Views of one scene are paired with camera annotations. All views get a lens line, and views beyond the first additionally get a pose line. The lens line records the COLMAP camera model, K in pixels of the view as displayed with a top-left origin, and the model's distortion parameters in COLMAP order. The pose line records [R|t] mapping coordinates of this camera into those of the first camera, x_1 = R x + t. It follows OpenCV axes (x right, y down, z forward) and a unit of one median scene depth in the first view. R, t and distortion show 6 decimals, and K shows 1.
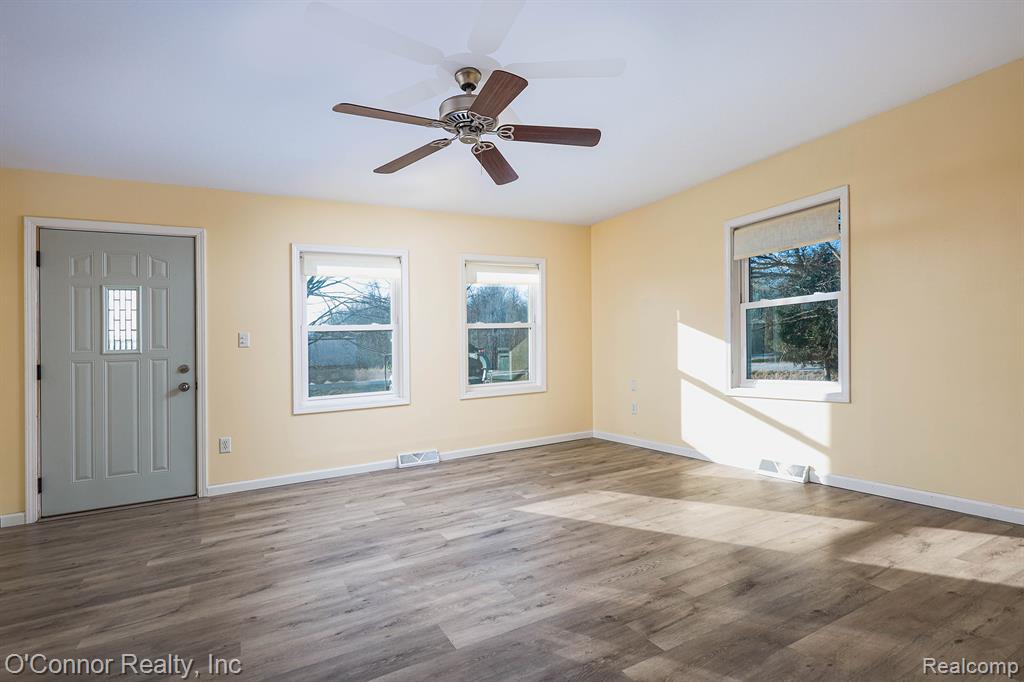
lens RADIAL K [[497.0, 0, 517.9], [0, 497.0, 339.4], [0, 0, 1]] dist [0.000011, 0.000696]
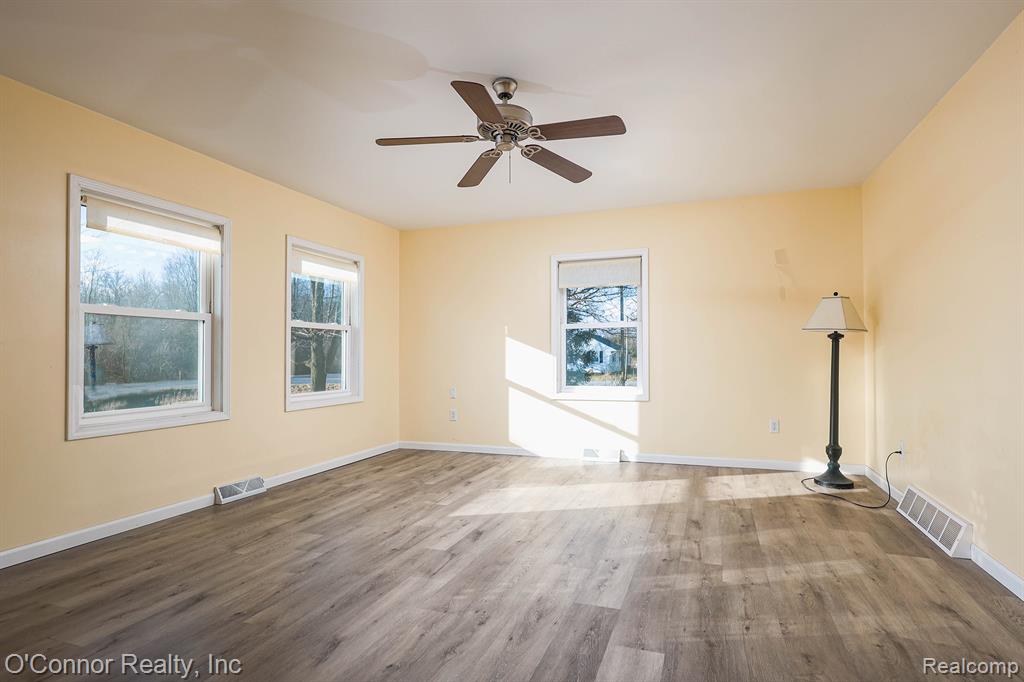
lens RADIAL K [[531.6, 0, 512.0], [0, 531.6, 341.0], [0, 0, 1]] dist [0.000642, 0.001369]
pose [[0.737094, 0.060102, 0.673112, -0.617170], [-0.043156, 0.998191, -0.041870, 0.034317], [-0.674411, 0.001813, 0.738354, 0.136026]]
